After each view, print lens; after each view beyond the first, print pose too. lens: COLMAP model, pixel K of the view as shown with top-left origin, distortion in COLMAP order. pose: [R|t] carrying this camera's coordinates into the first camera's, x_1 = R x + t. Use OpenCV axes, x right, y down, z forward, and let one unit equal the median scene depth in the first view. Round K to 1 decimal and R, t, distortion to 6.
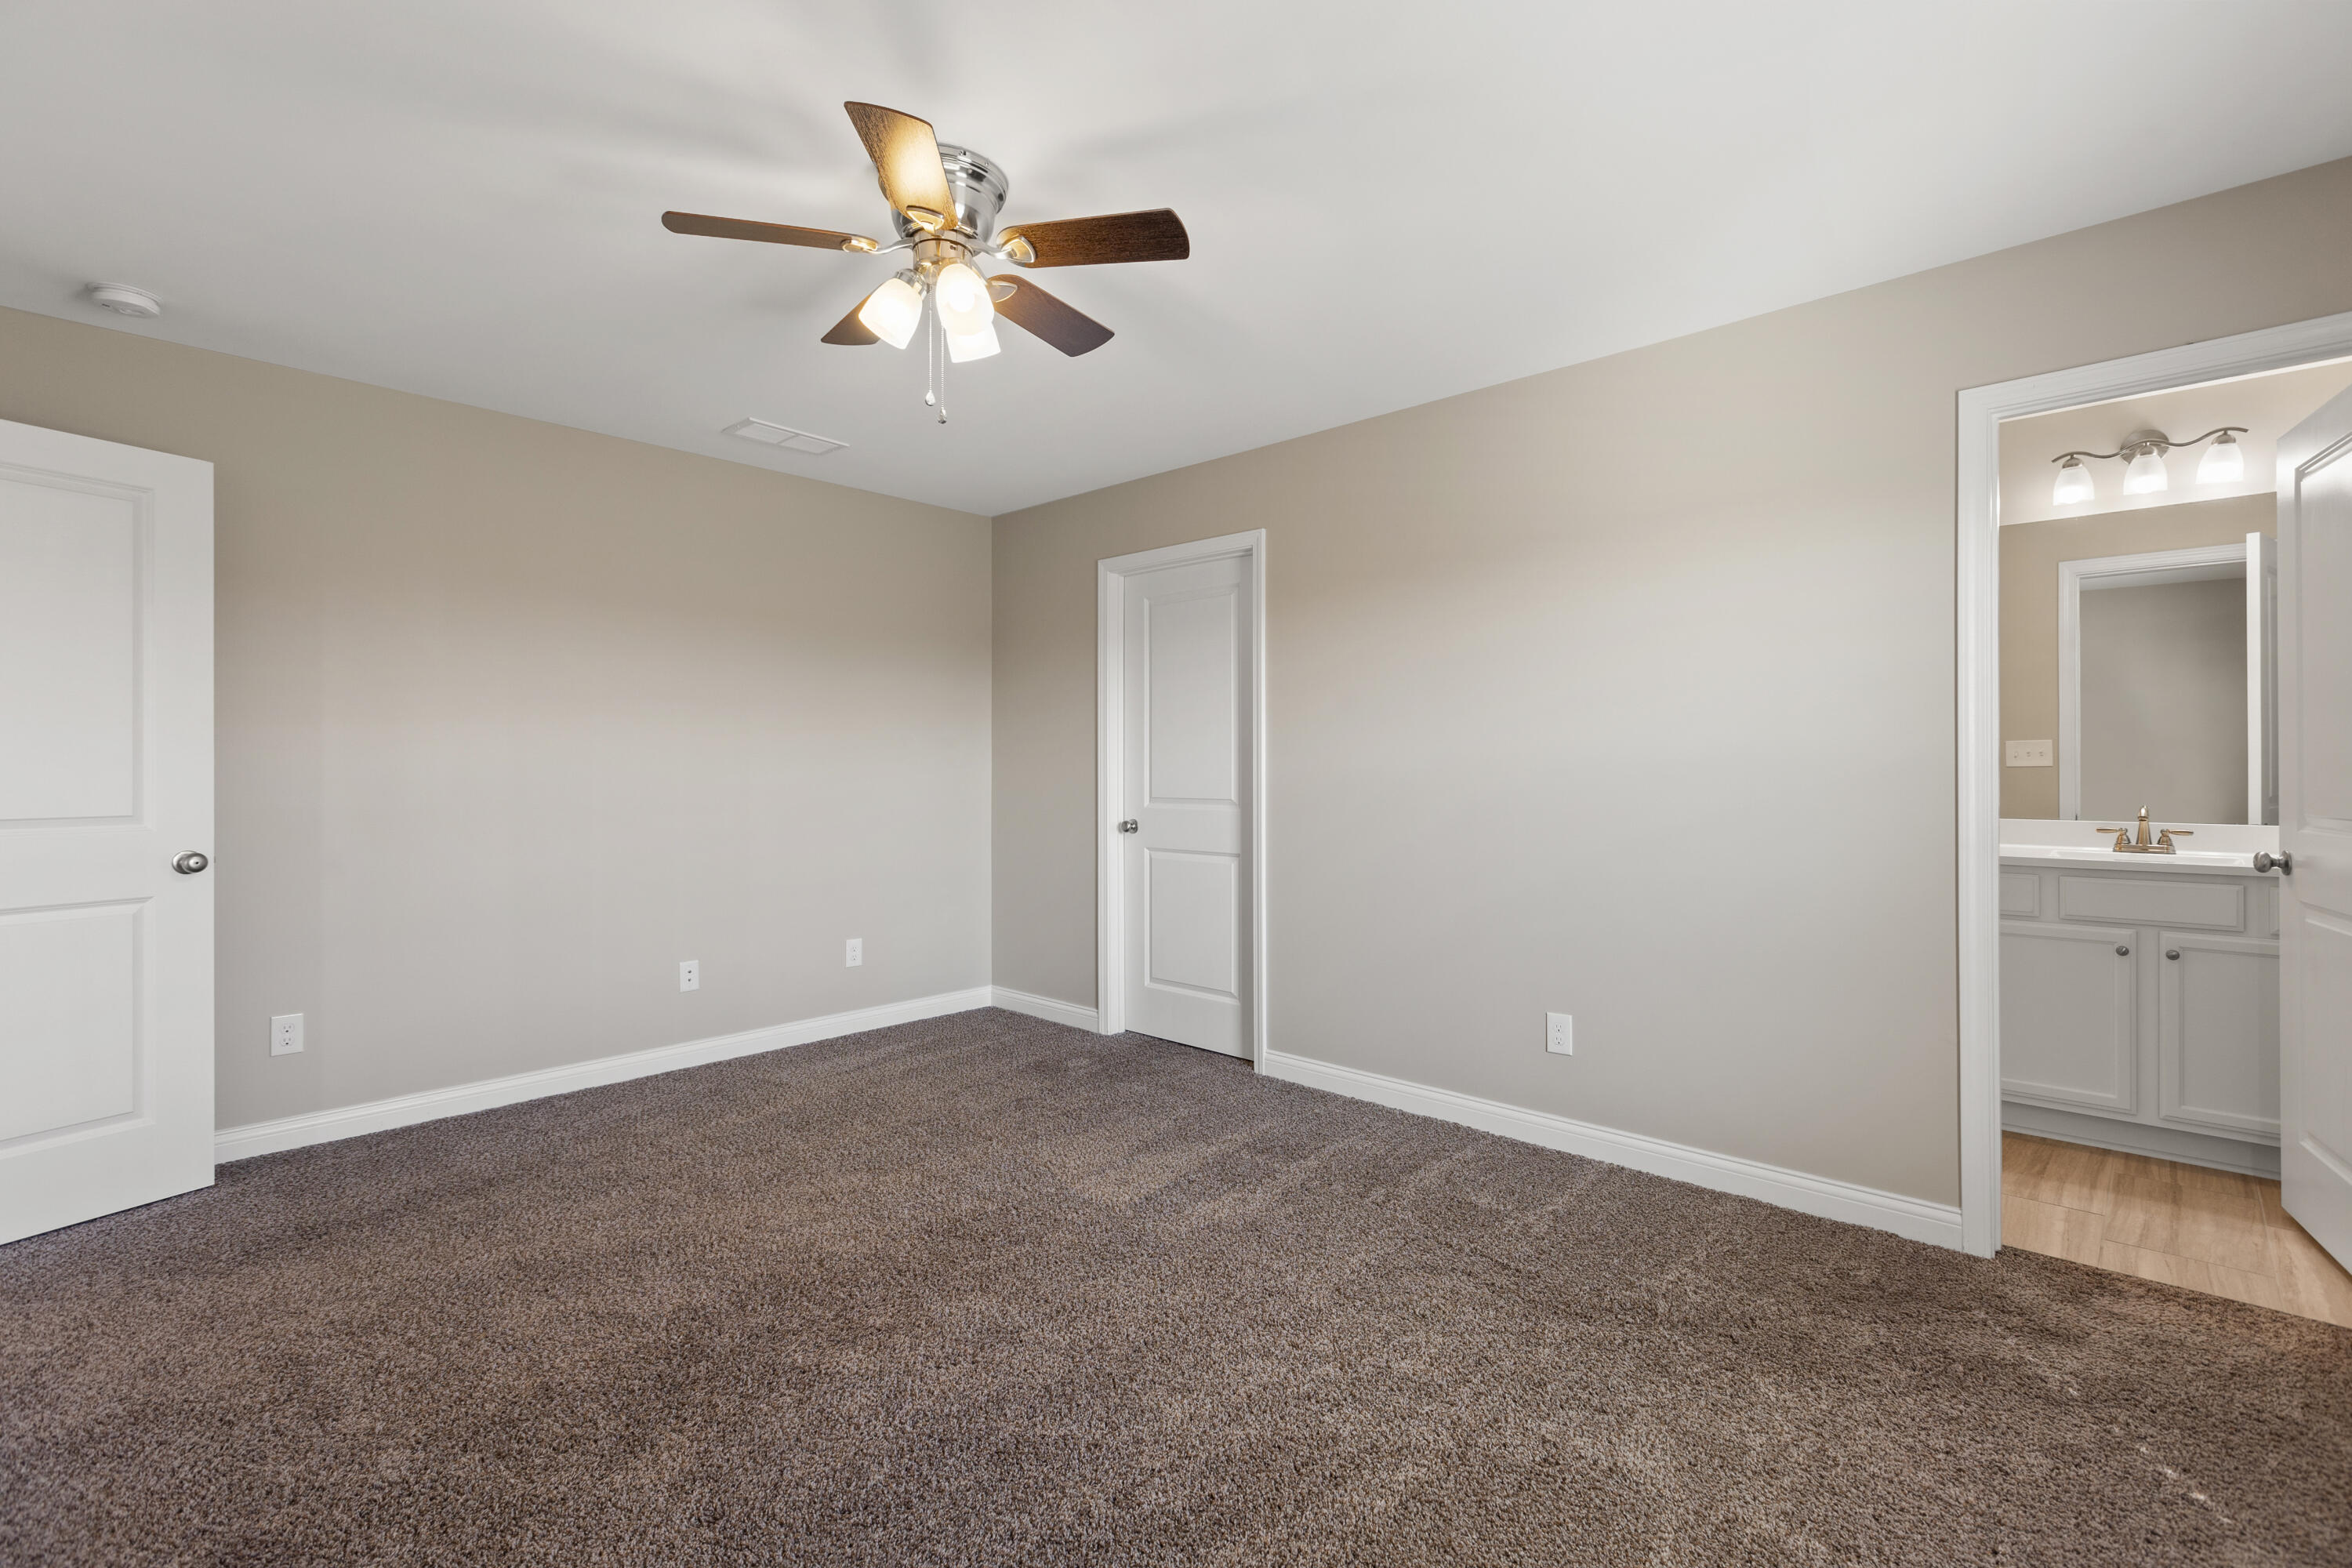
lens RADIAL K [[1054.3, 0, 1162.2], [0, 1054.3, 779.9], [0, 0, 1]] dist [0.004916, -0.002330]
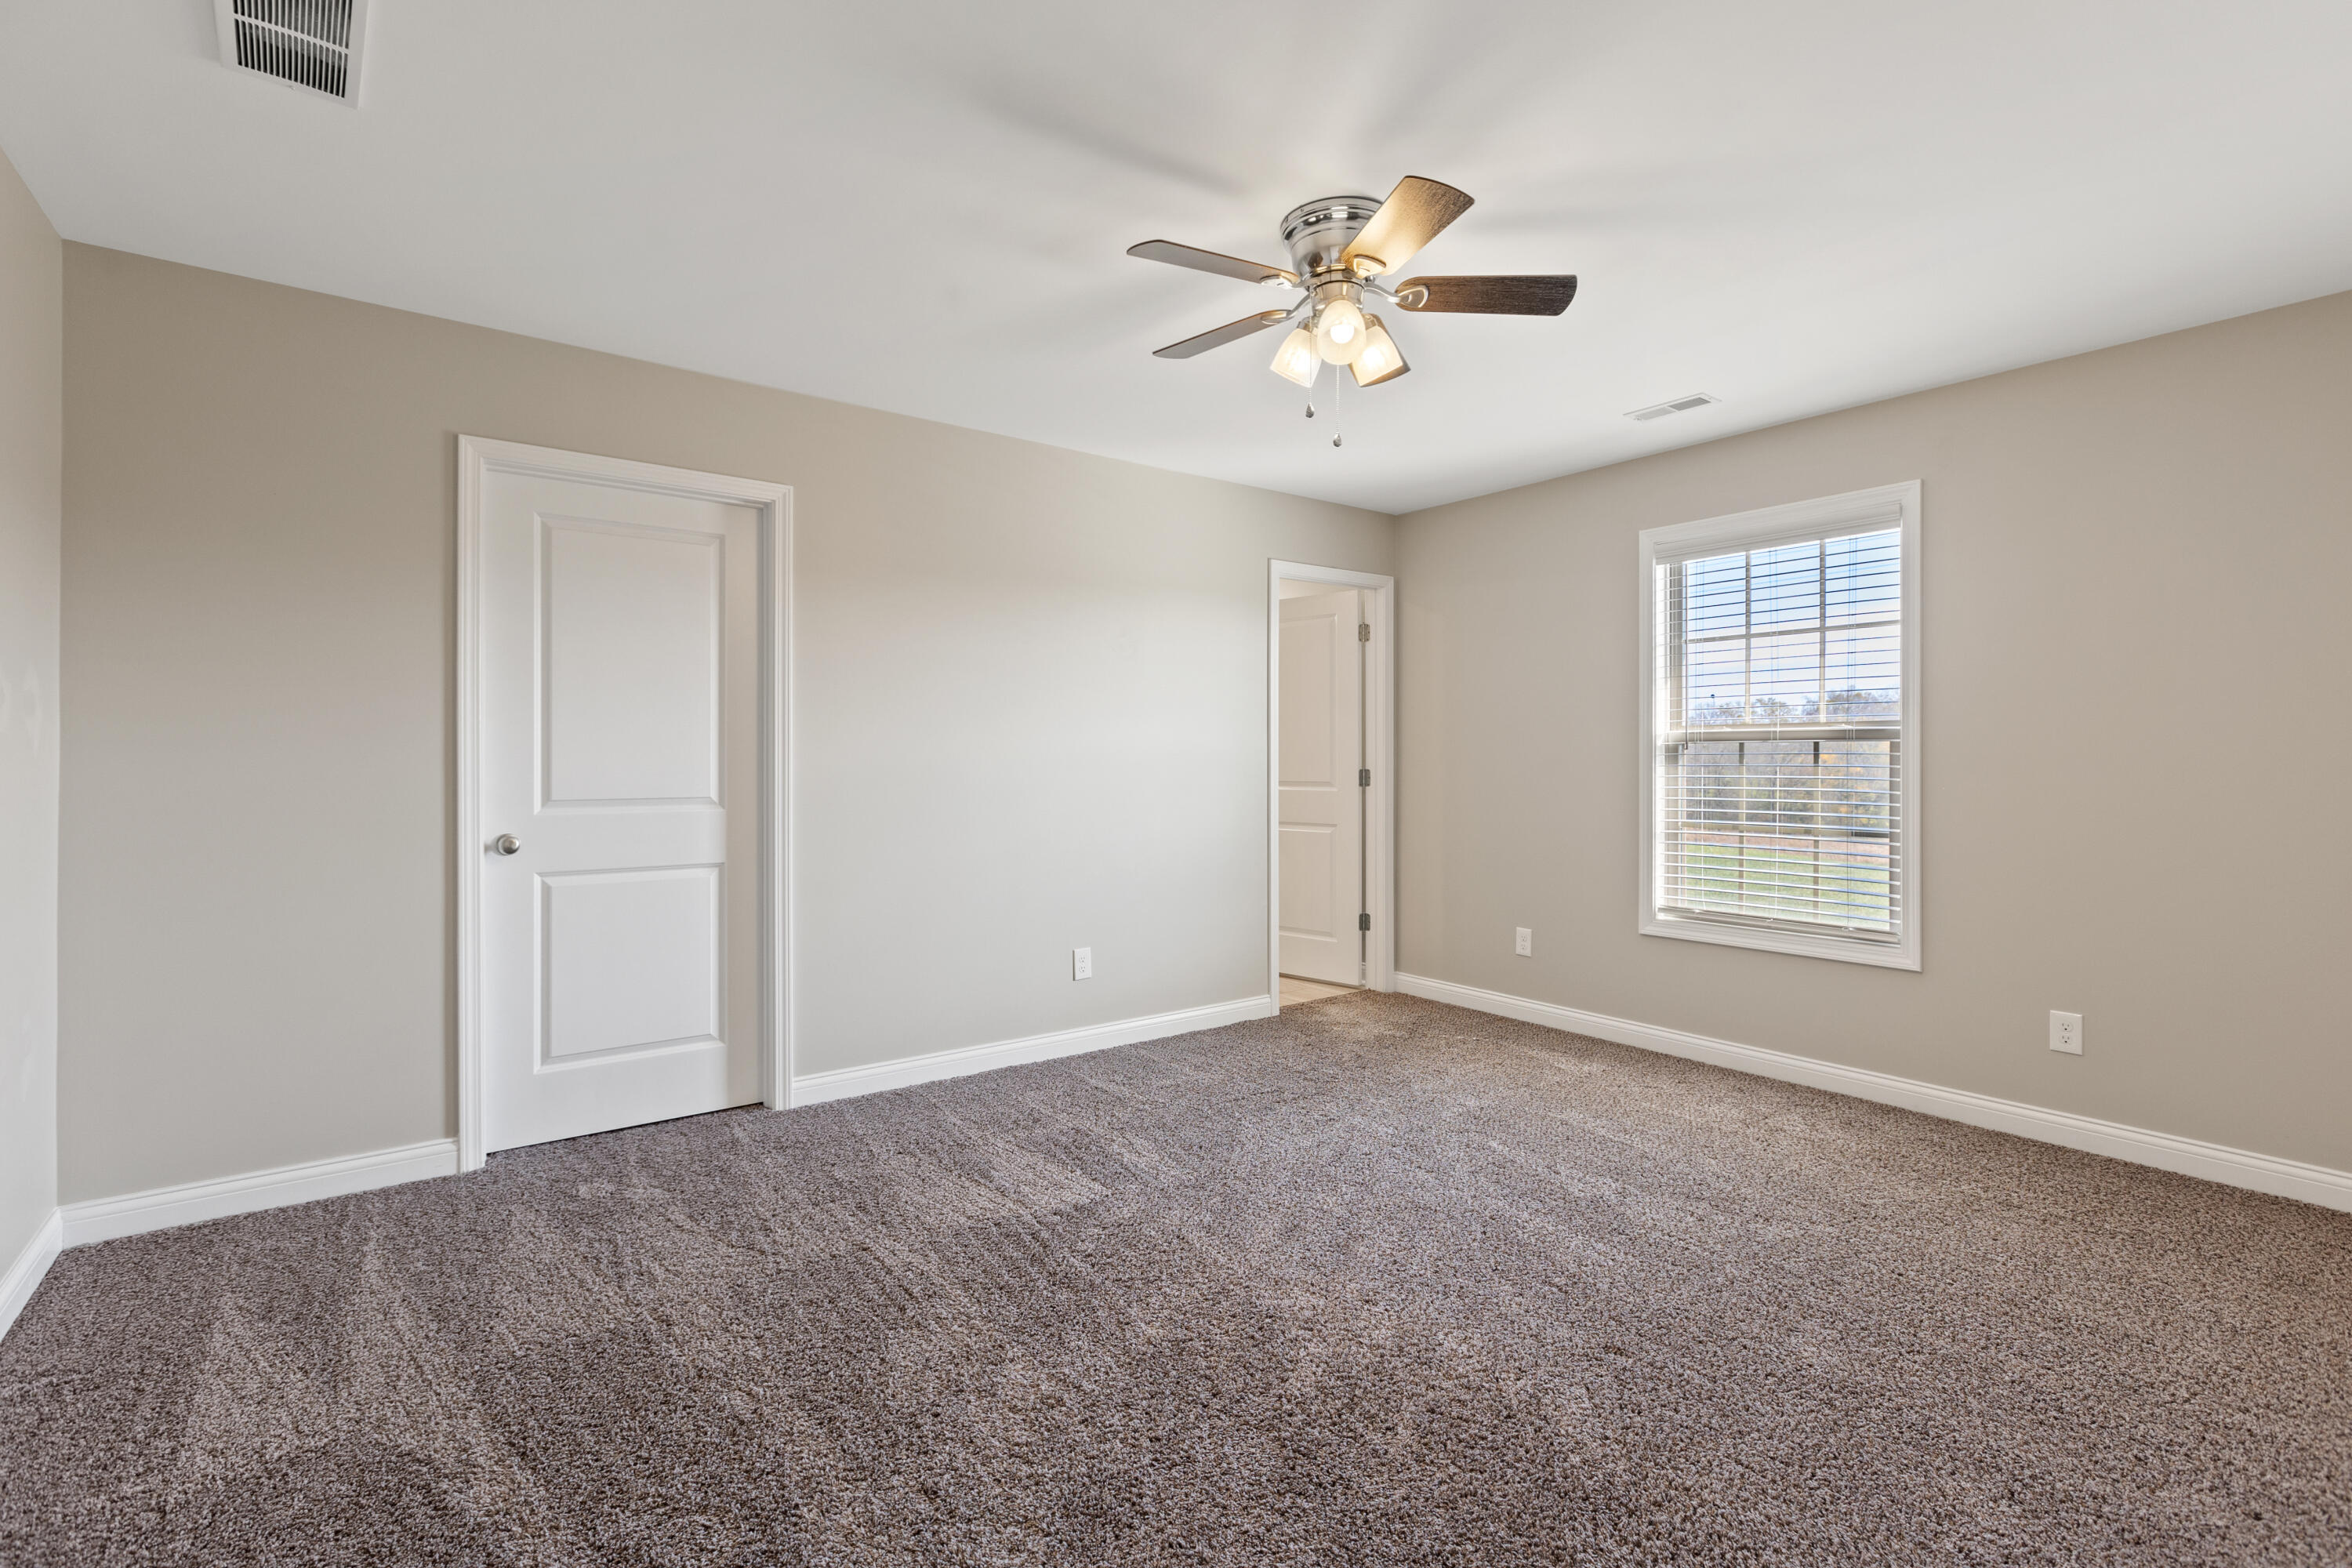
lens RADIAL K [[1054.3, 0, 1177.2], [0, 1054.3, 769.8], [0, 0, 1]] dist [0.004916, -0.002330]
pose [[0.160979, -0.002223, 0.986955, -0.677713], [0.010609, 0.999944, 0.000521, 0.000497], [-0.986901, 0.010387, 0.160994, 0.511364]]
